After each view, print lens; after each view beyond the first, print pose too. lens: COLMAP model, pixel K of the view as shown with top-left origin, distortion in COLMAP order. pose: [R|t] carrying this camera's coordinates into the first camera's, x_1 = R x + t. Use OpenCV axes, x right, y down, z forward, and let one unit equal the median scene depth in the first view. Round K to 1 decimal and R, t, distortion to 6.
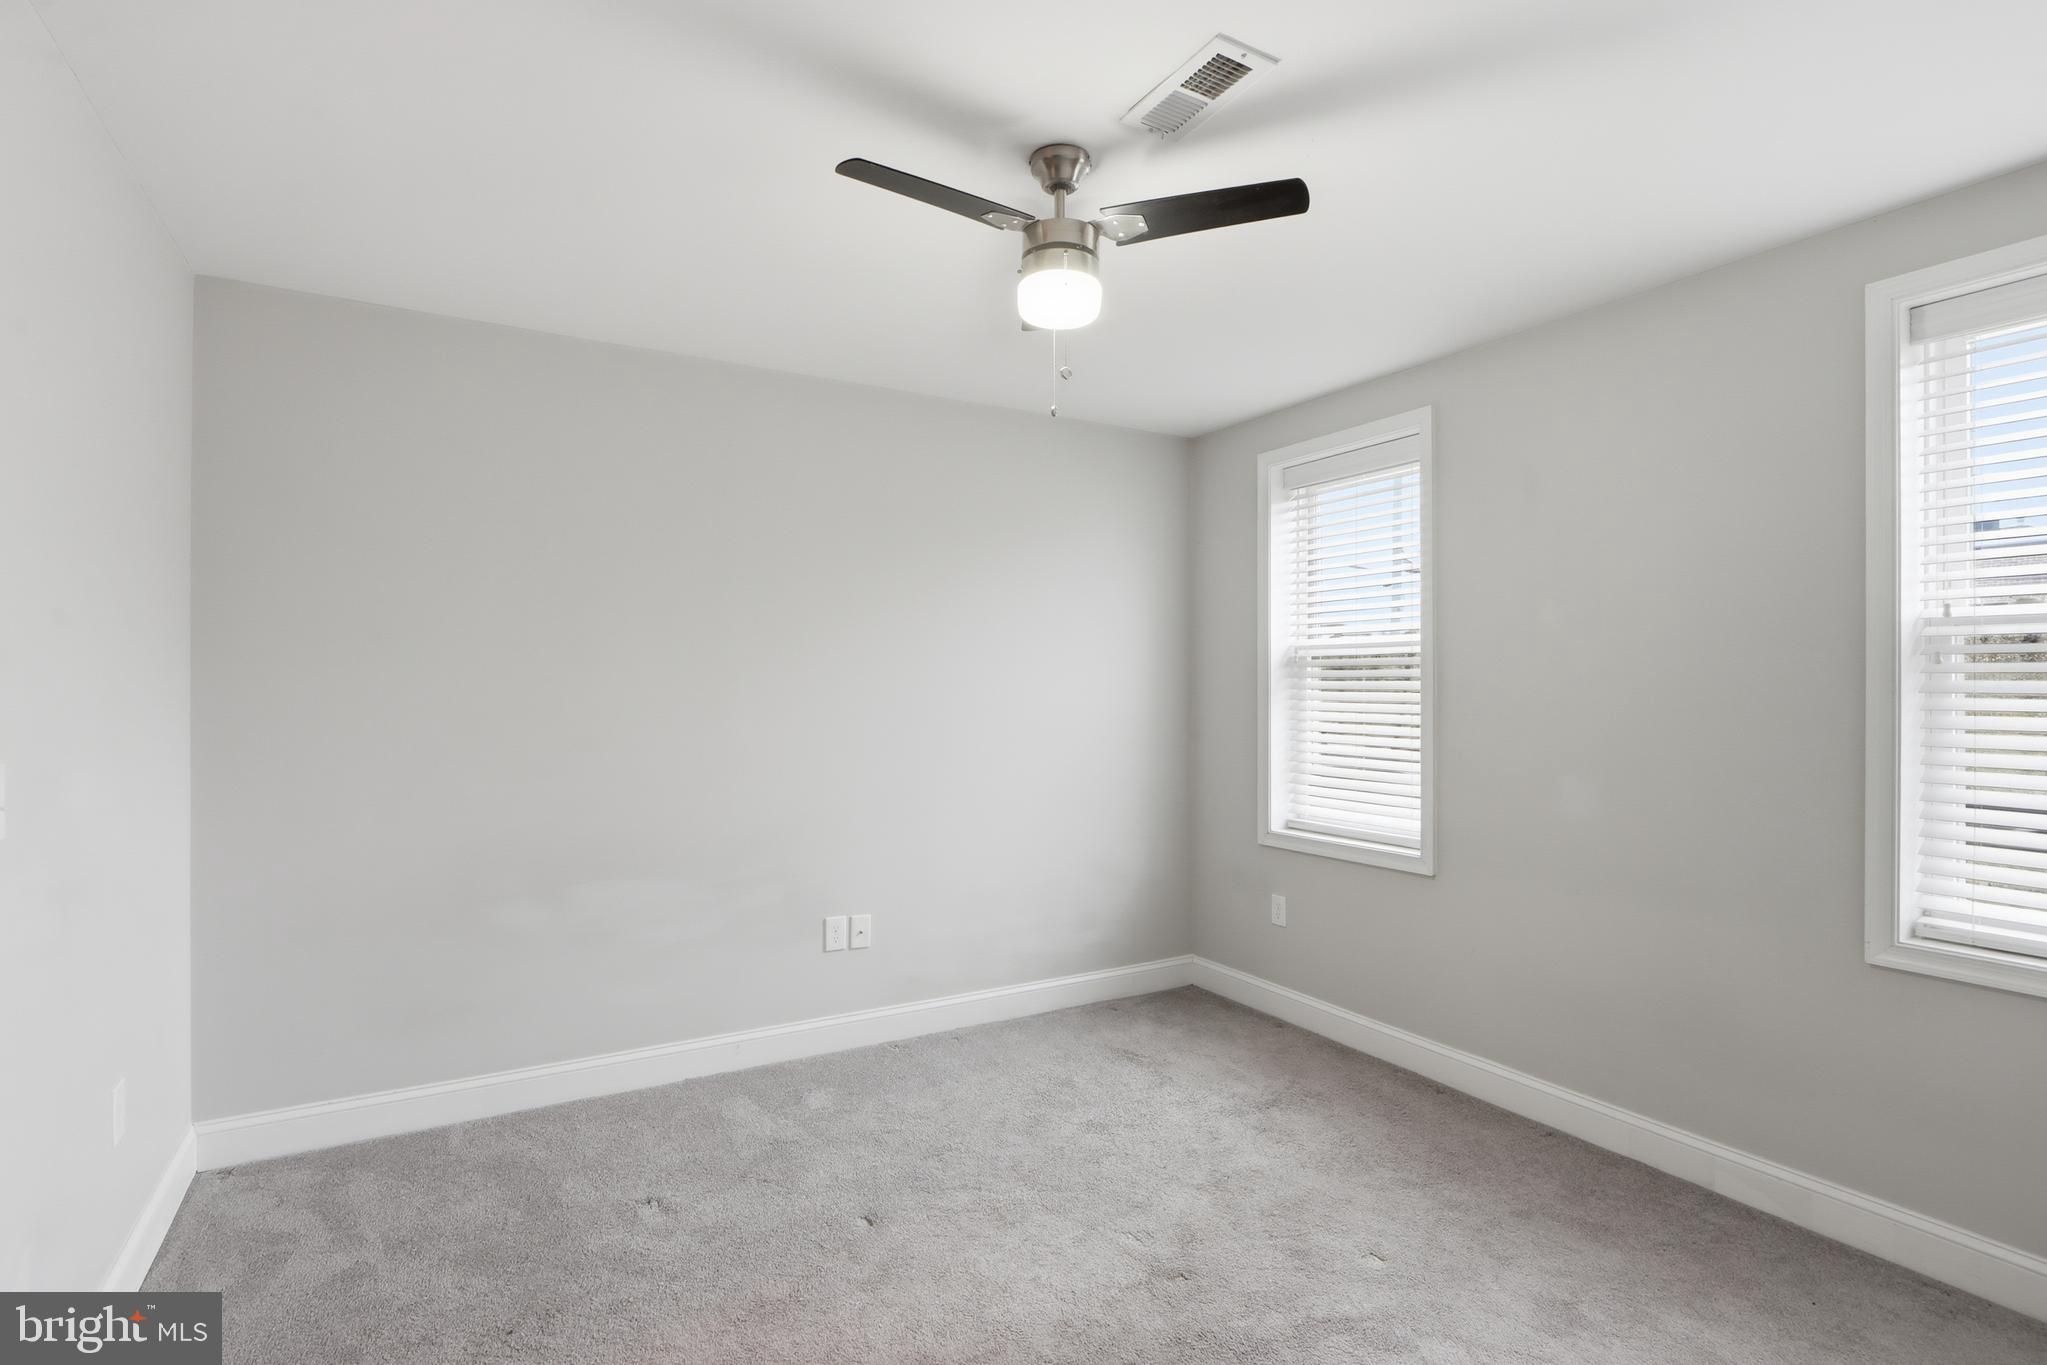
lens RADIAL K [[972.1, 0, 953.0], [0, 972.1, 676.6], [0, 0, 1]] dist [-0.017925, 0.004105]
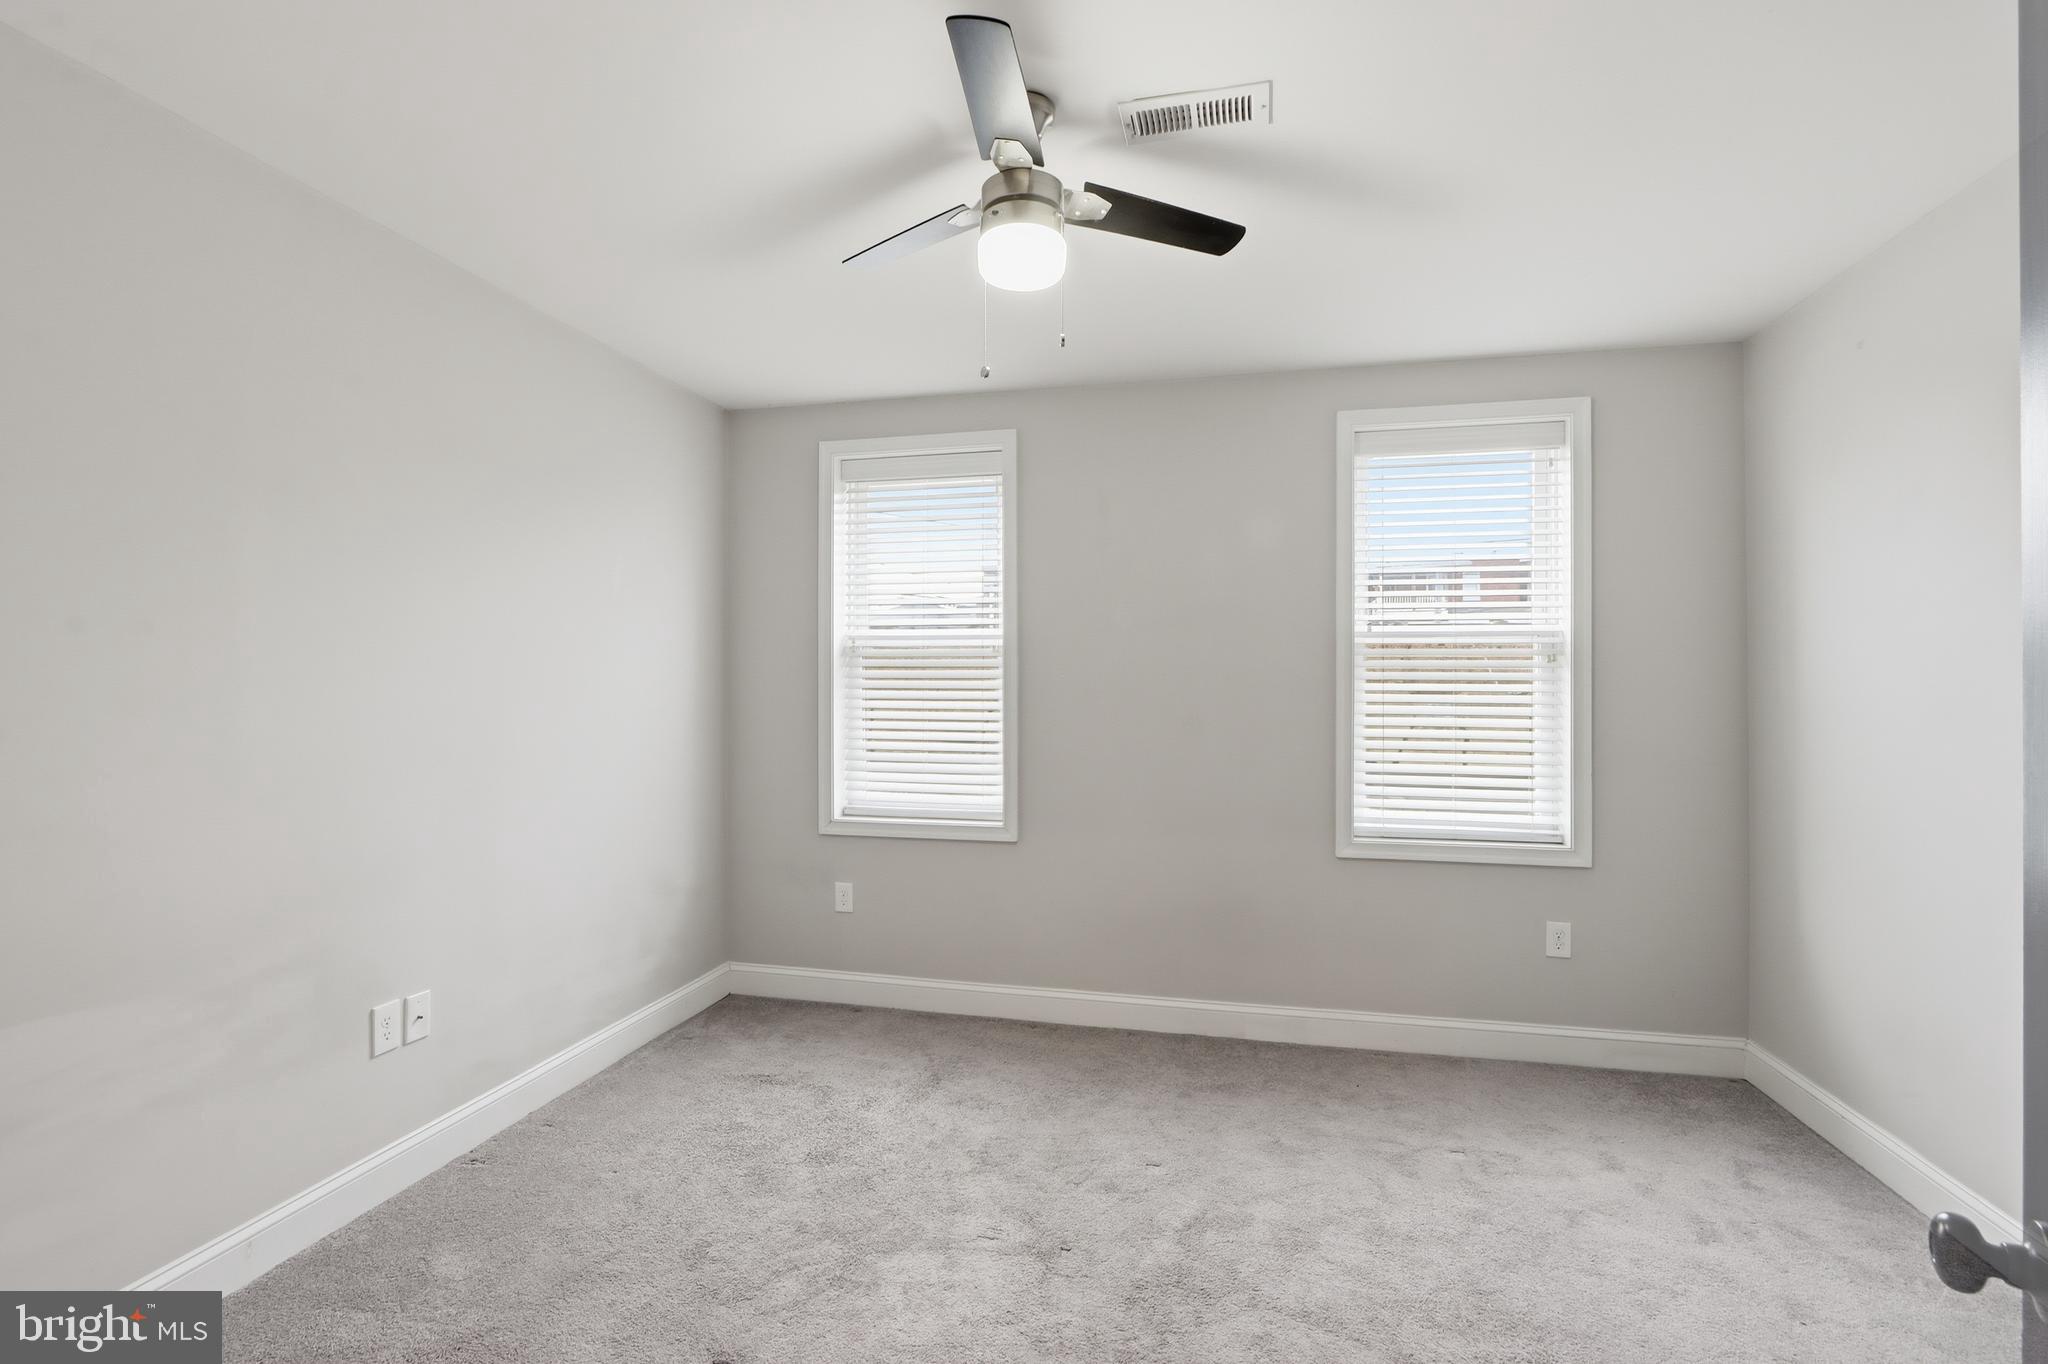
lens RADIAL K [[972.6, 0, 1034.2], [0, 972.6, 675.4], [0, 0, 1]] dist [-0.017925, 0.004105]
pose [[0.673035, 0.007447, 0.739573, -0.334202], [-0.011581, 0.999933, 0.000470, 0.008937], [-0.739520, -0.008881, 0.673076, 0.209389]]
